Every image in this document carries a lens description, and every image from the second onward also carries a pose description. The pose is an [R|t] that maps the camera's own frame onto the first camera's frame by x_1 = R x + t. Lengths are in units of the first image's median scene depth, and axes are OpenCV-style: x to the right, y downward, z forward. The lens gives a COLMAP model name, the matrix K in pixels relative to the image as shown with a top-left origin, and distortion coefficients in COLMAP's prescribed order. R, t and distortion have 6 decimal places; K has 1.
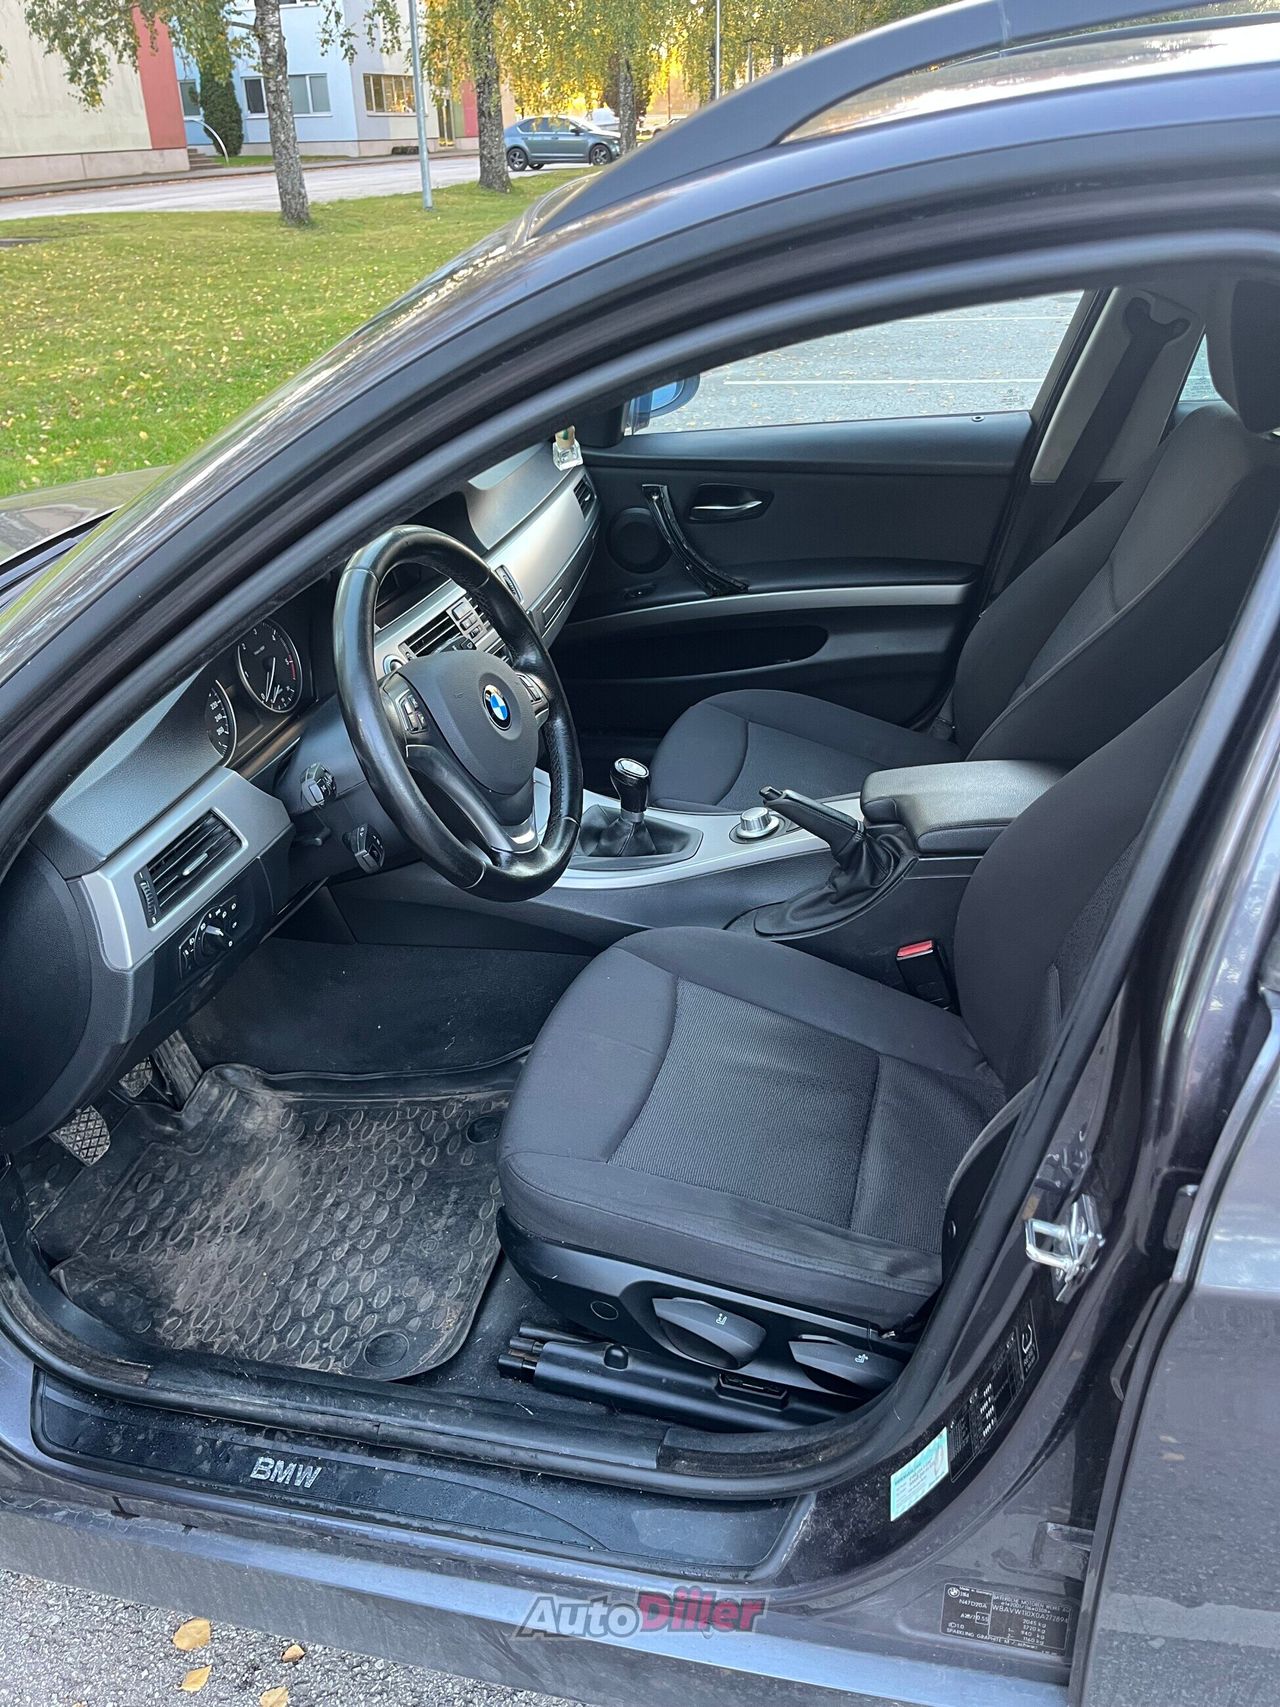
lens RADIAL K [[1282.5, 0, 644.6], [0, 1282.5, 849.3], [0, 0, 1]] dist [0.064605, -0.091628]
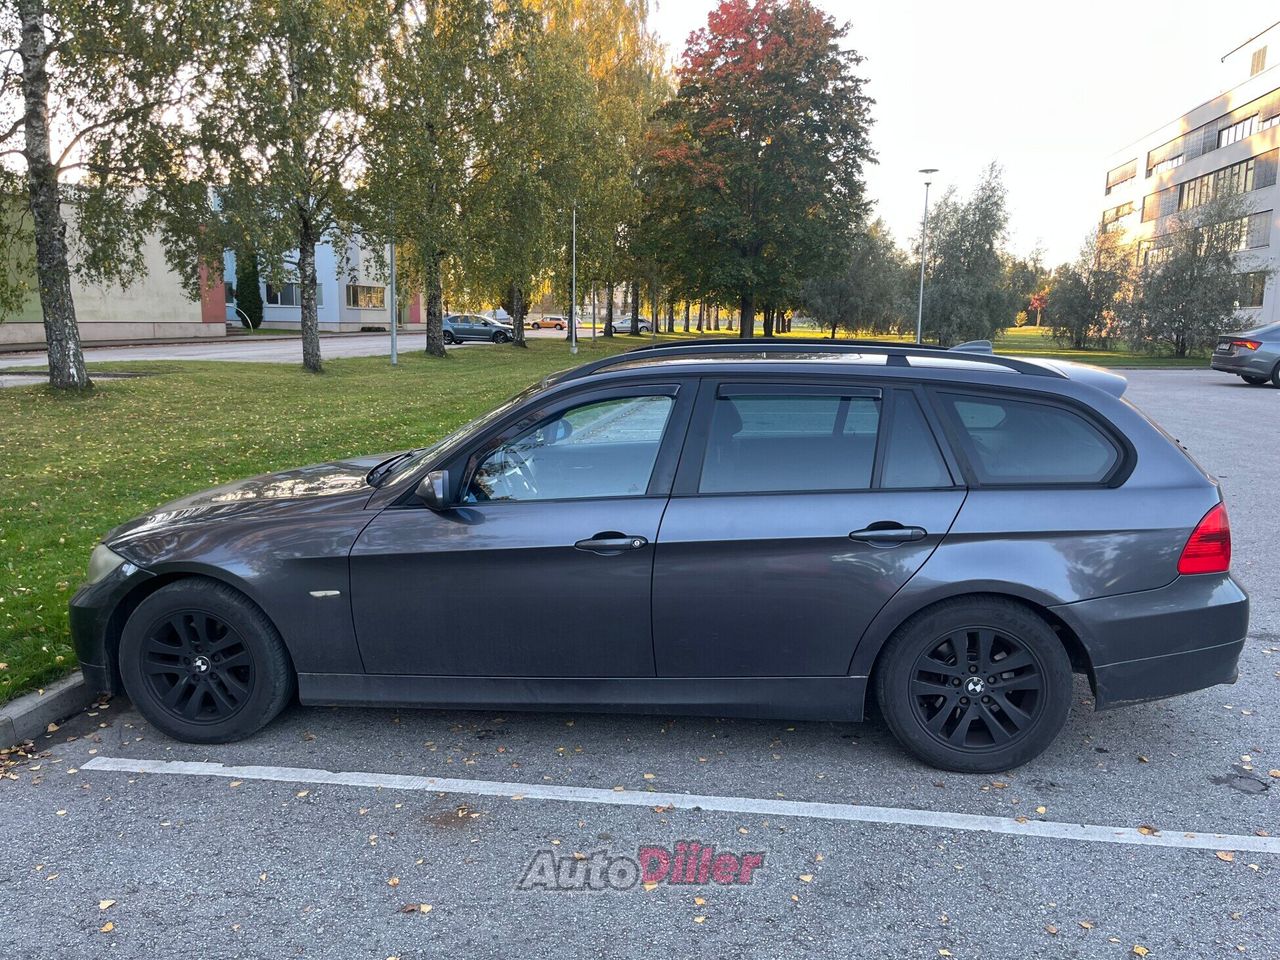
lens RADIAL K [[961.7, 0, 635.6], [0, 961.7, 480.4], [0, 0, 1]] dist [0.064605, -0.091628]
pose [[0.992877, 0.017857, 0.117801, -0.006841], [0.022948, 0.941533, -0.336139, 0.044076], [-0.116916, 0.336447, 0.934416, -0.092940]]
